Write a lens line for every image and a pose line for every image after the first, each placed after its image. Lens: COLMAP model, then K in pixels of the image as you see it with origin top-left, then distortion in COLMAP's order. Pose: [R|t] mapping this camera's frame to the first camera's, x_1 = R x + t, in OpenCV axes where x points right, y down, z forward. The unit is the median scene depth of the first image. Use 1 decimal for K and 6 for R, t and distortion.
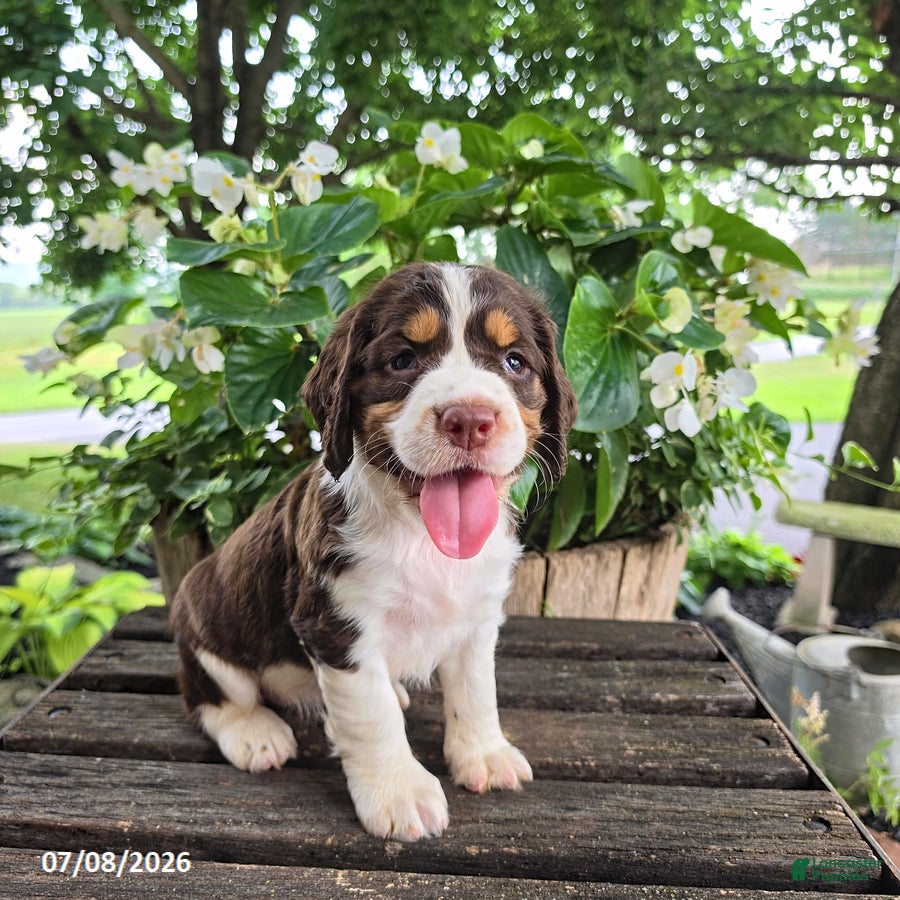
lens RADIAL K [[885.1, 0, 459.7], [0, 885.1, 452.5], [0, 0, 1]] dist [-0.022787, 0.000000]
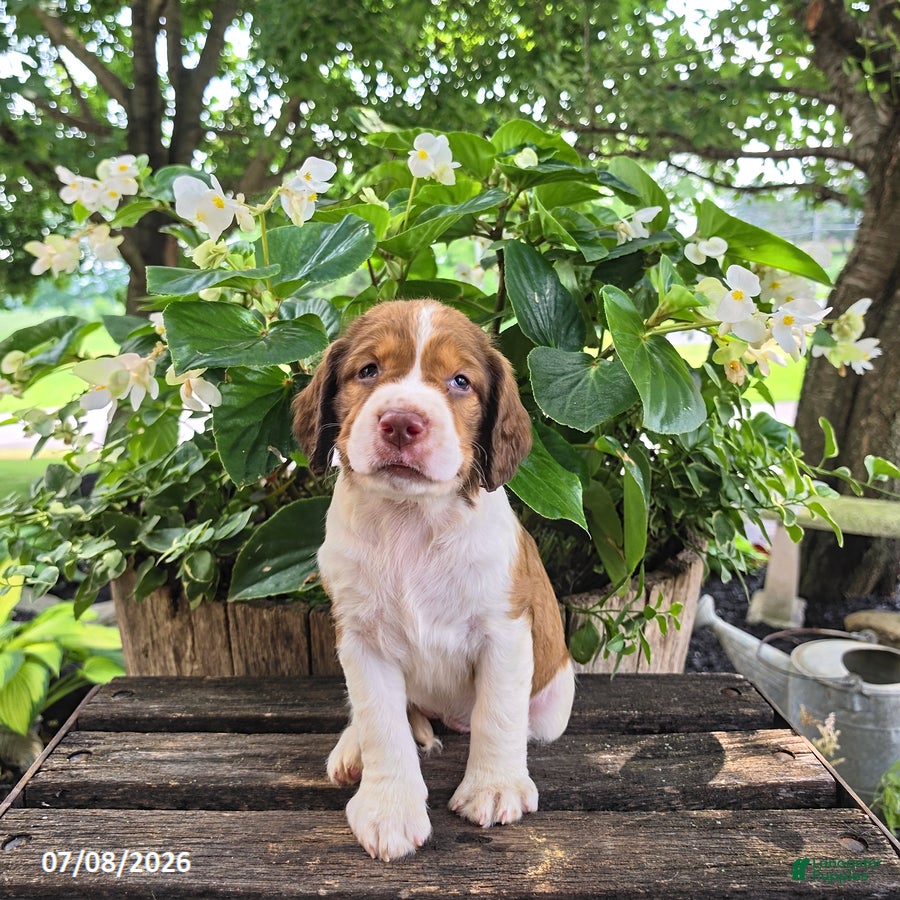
lens RADIAL K [[885.1, 0, 436.0], [0, 885.1, 362.9], [0, 0, 1]] dist [-0.022787, 0.000000]
pose [[0.998519, -0.030531, 0.045029, -0.056221], [0.034440, 0.995457, -0.088763, -0.041020], [-0.042114, 0.090183, 0.995034, 0.079026]]
